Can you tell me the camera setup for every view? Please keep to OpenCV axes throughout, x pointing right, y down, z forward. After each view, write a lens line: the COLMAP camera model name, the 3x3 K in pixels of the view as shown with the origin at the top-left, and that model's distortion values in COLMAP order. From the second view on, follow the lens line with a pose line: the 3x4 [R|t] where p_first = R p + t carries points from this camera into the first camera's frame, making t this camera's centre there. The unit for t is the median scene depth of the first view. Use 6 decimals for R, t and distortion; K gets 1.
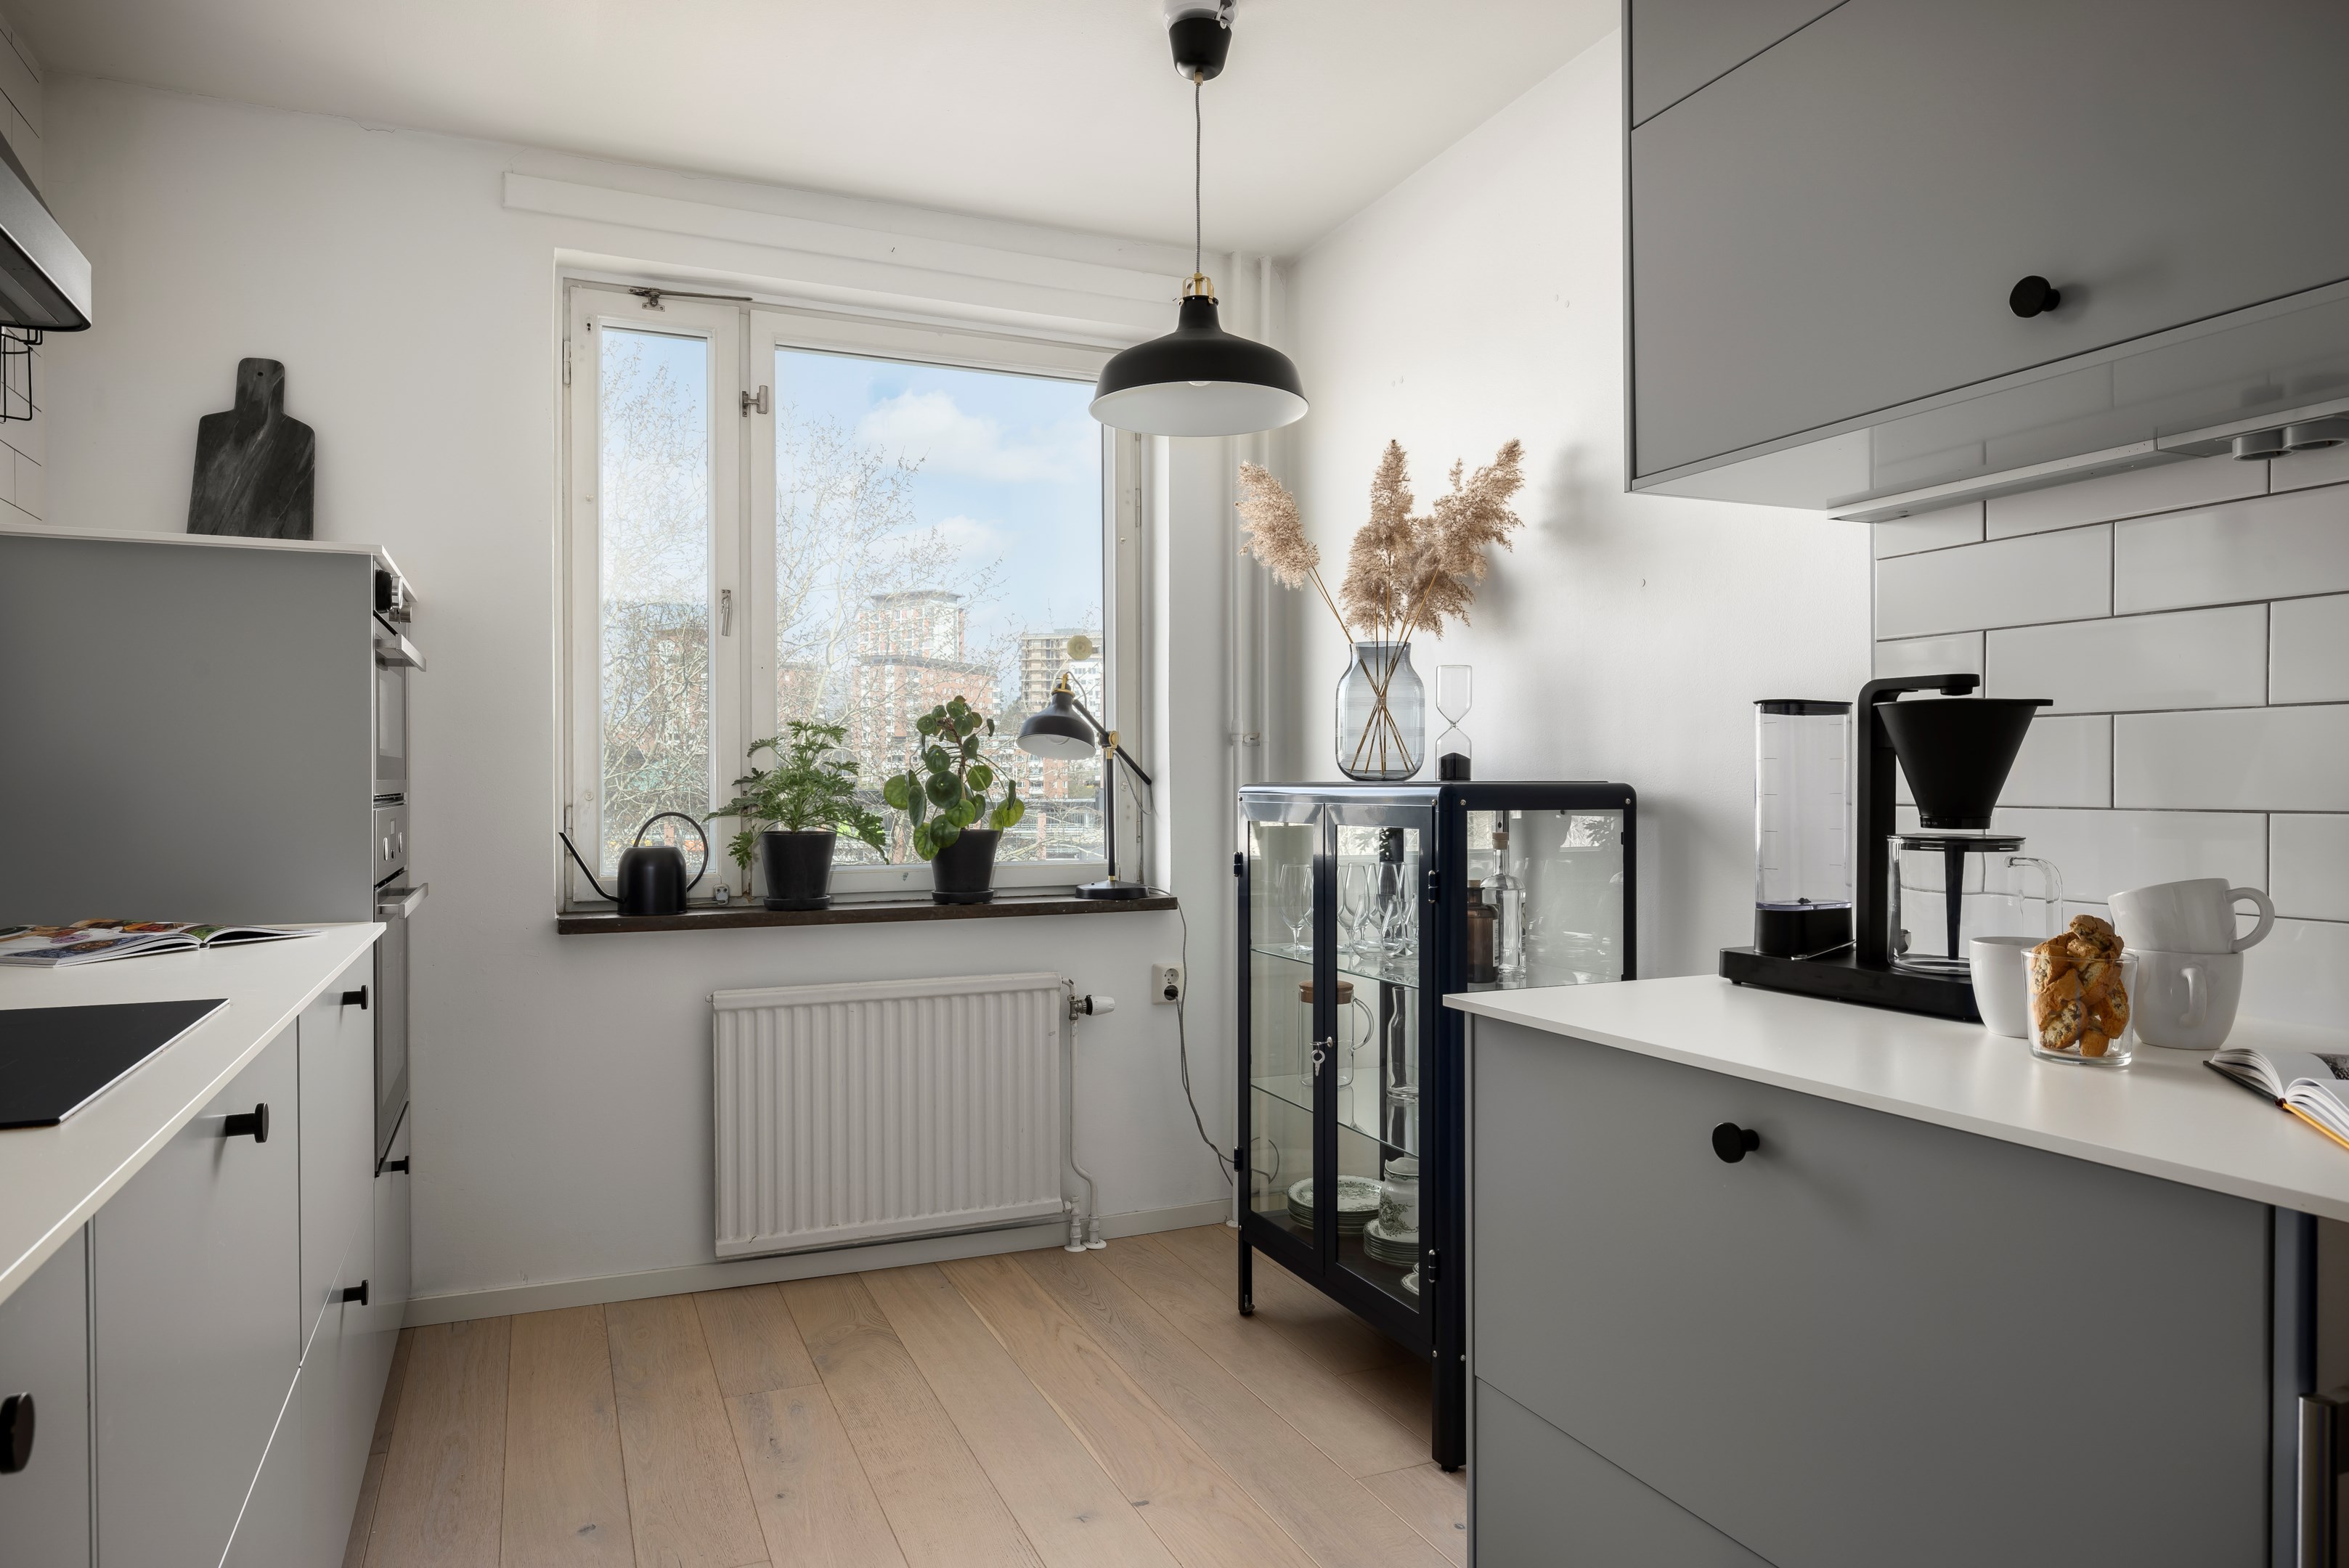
lens RADIAL K [[1461.6, 0, 1173.3], [0, 1461.6, 791.8], [0, 0, 1]] dist [0.001688, -0.004236]
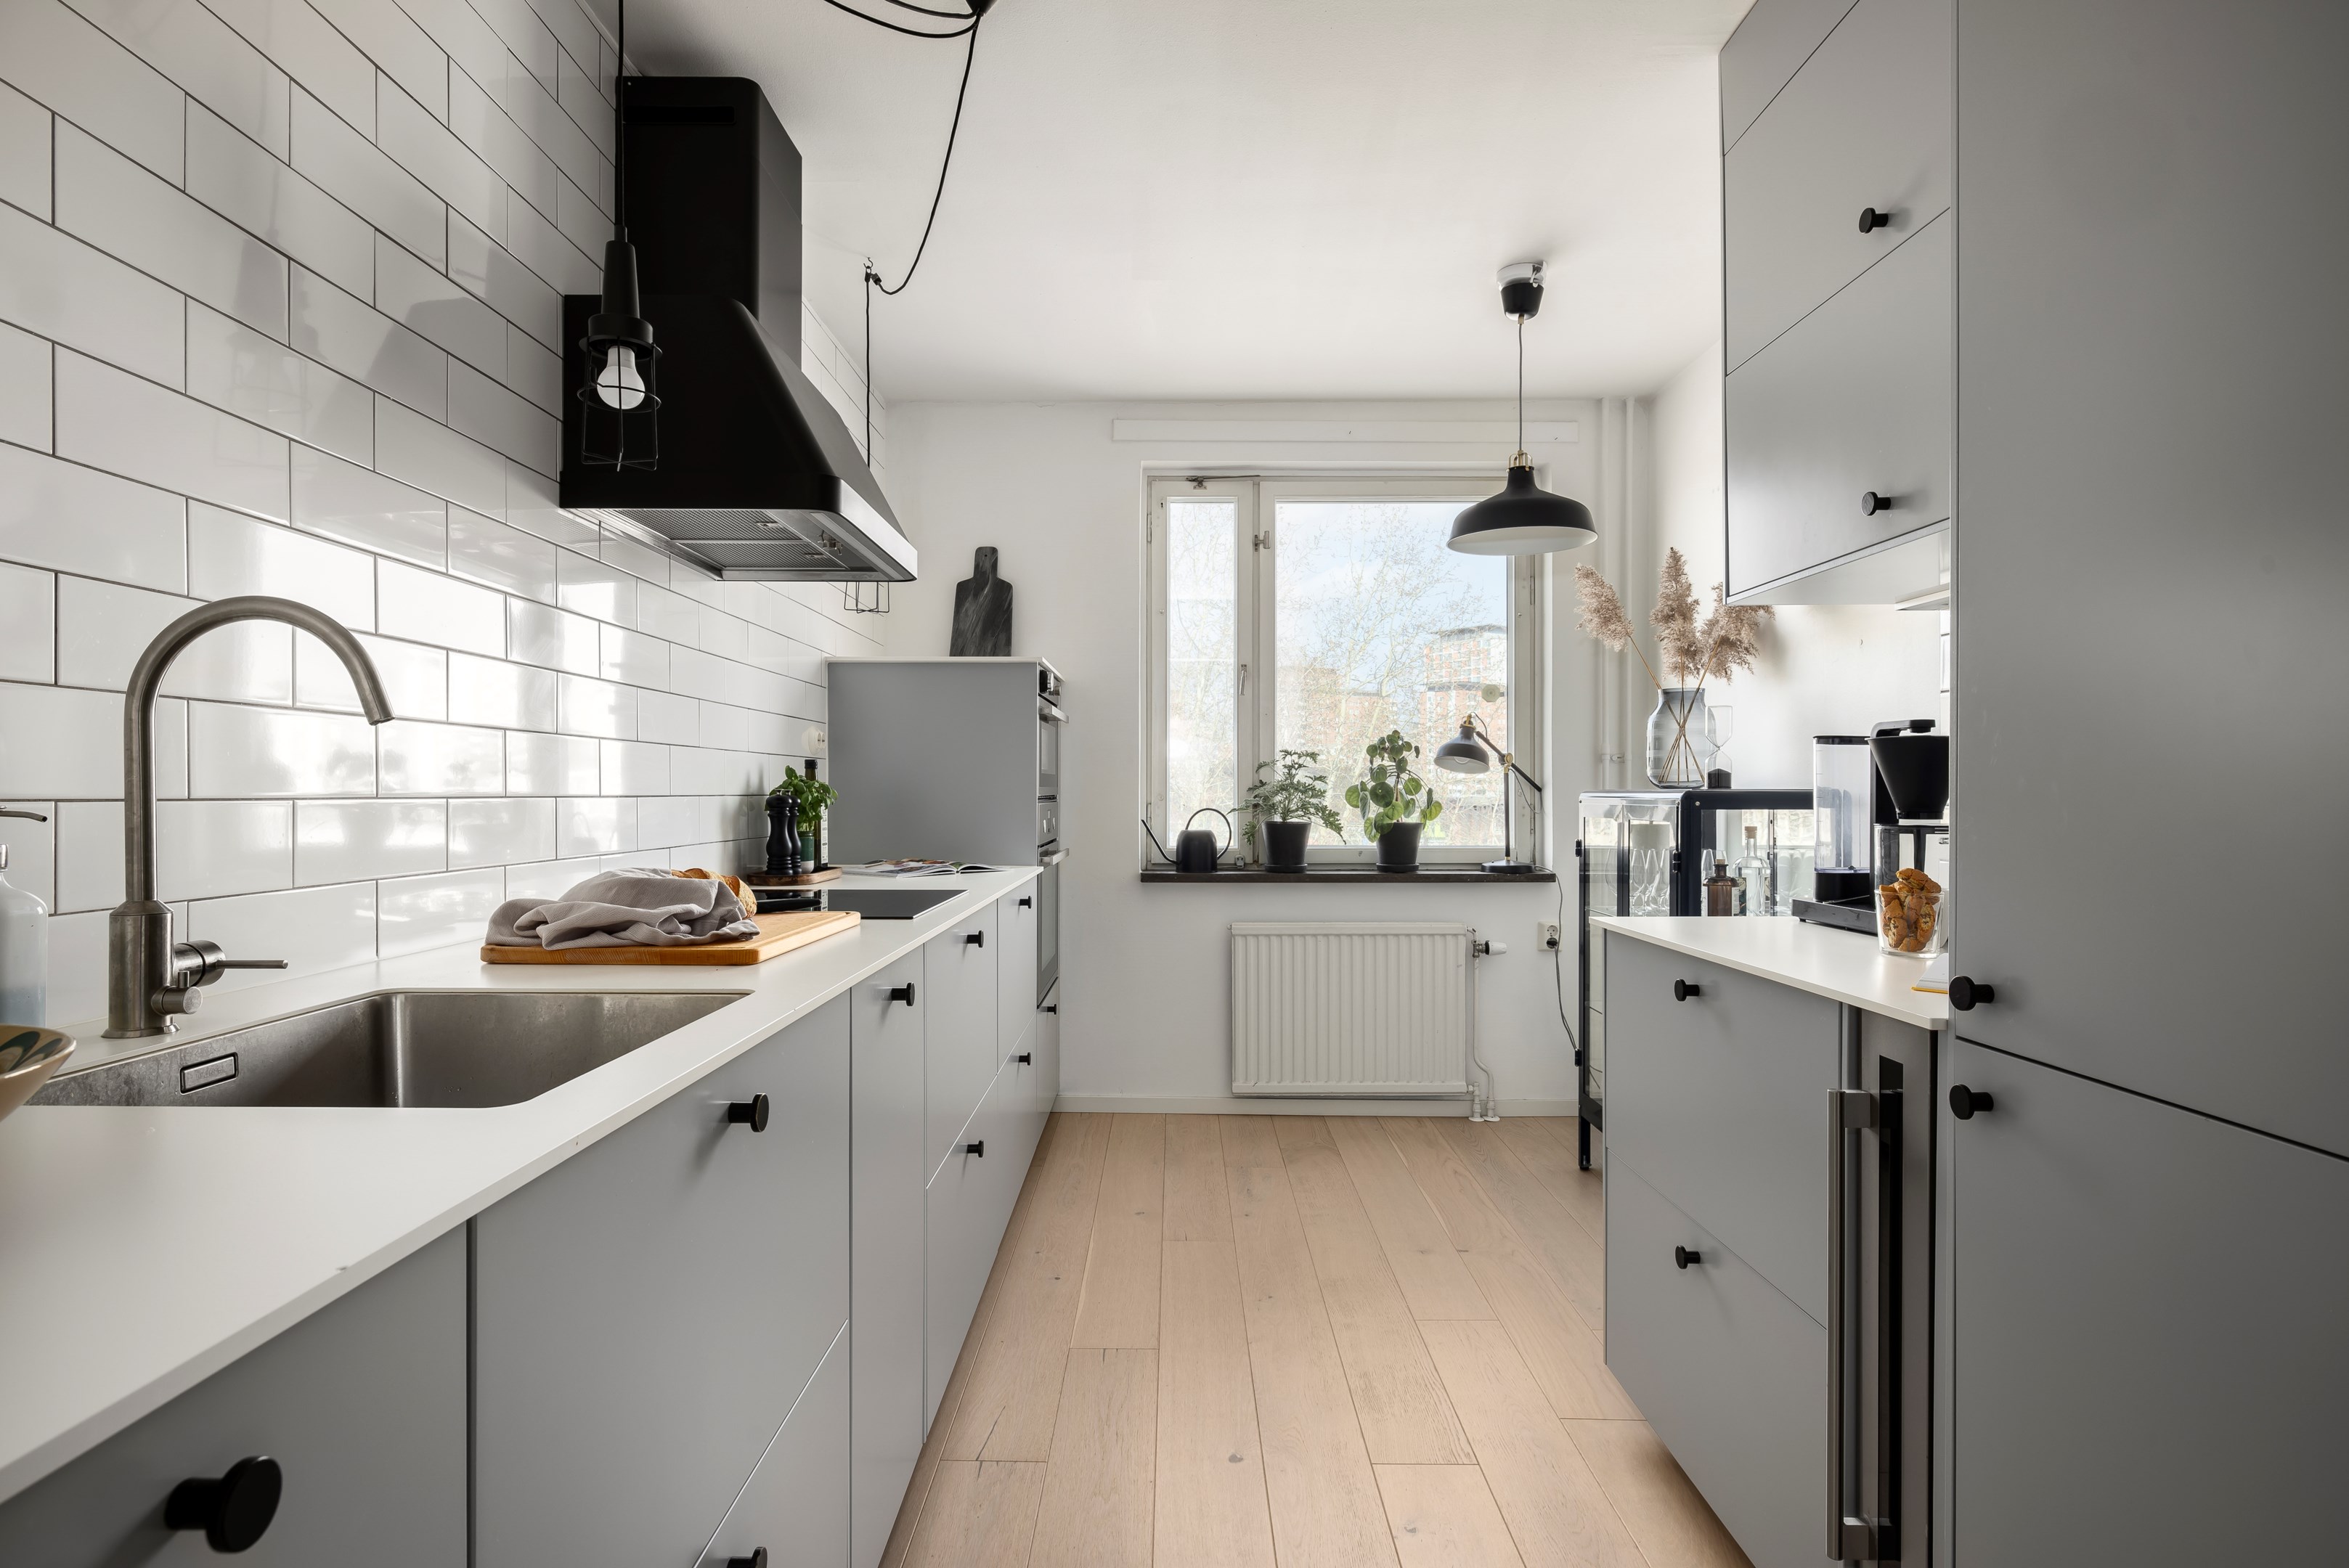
lens RADIAL K [[1280.9, 0, 1174.0], [0, 1280.9, 788.6], [0, 0, 1]] dist [0.011557, 0.001630]
pose [[0.915101, 0.001427, -0.403222, 0.190442], [-0.004659, 0.999964, -0.007035, 0.002938], [0.403198, 0.008316, 0.915075, -0.295026]]
